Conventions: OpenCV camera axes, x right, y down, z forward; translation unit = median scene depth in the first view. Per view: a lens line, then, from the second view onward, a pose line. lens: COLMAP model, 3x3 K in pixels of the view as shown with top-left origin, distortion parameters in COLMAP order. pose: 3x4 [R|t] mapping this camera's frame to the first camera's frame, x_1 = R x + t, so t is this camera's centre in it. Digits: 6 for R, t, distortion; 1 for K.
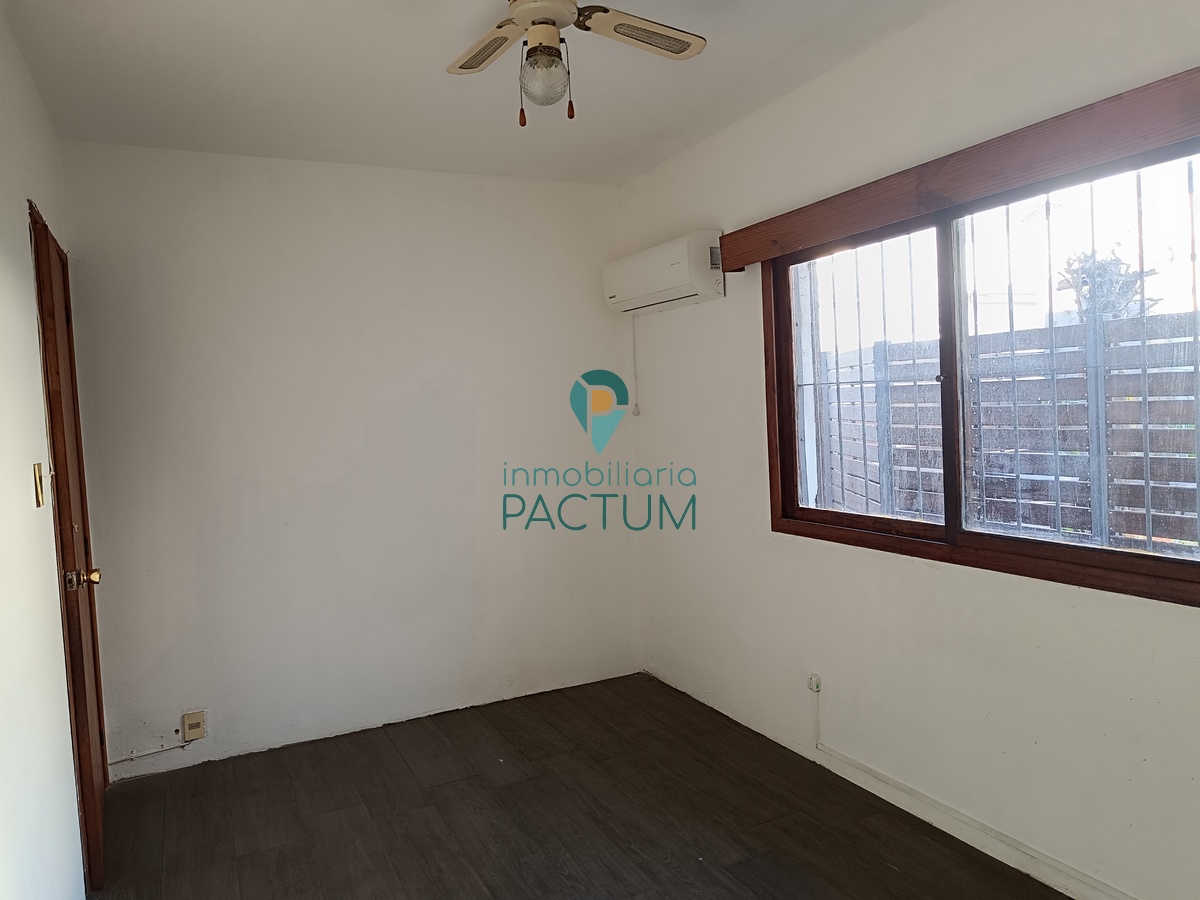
lens RADIAL K [[827.2, 0, 600.0], [0, 827.2, 448.7], [0, 0, 1]] dist [0.030489, -0.032808]
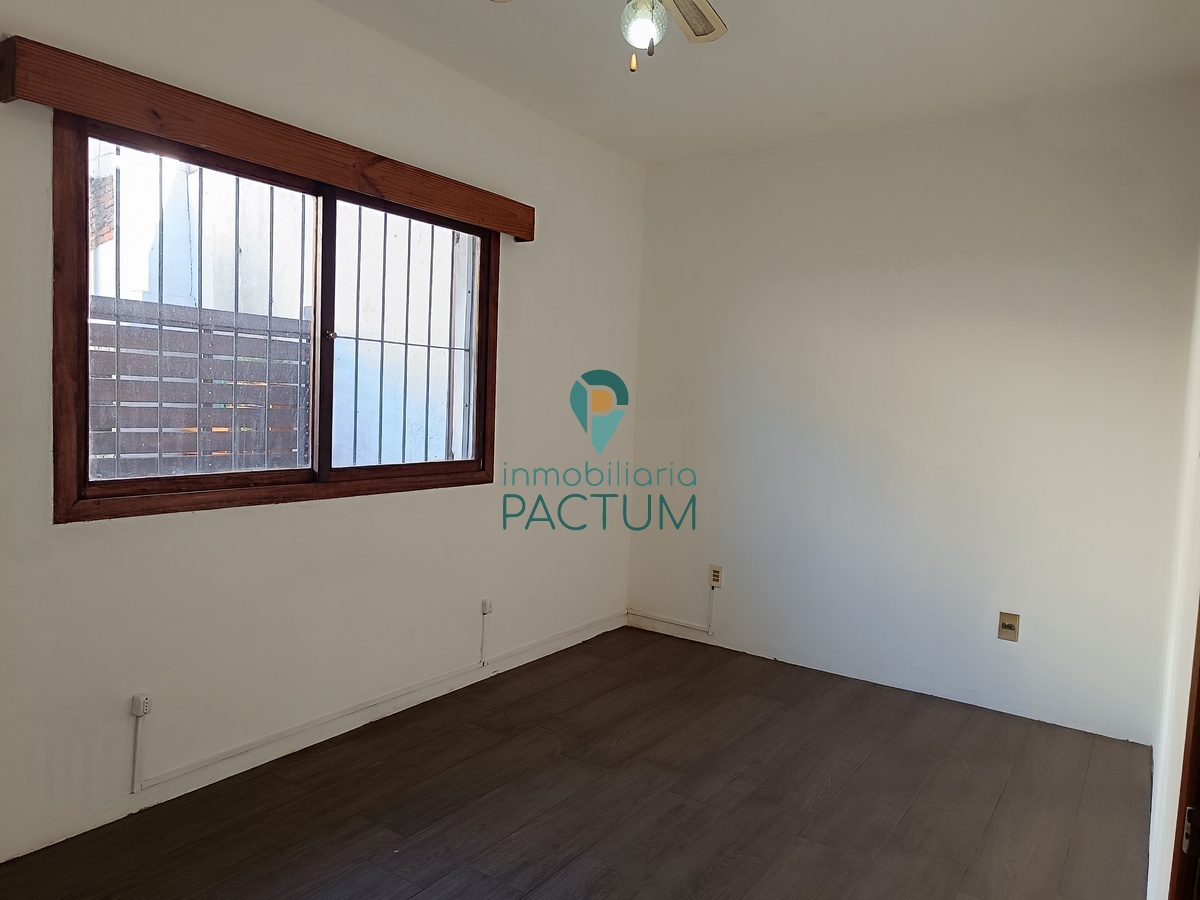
lens RADIAL K [[827.2, 0, 599.4], [0, 827.2, 447.1], [0, 0, 1]] dist [0.030489, -0.032808]
pose [[-0.480100, -0.026890, 0.876801, -0.733626], [0.028010, 0.998550, 0.045961, 0.024709], [-0.876766, 0.046625, -0.478651, 1.182704]]
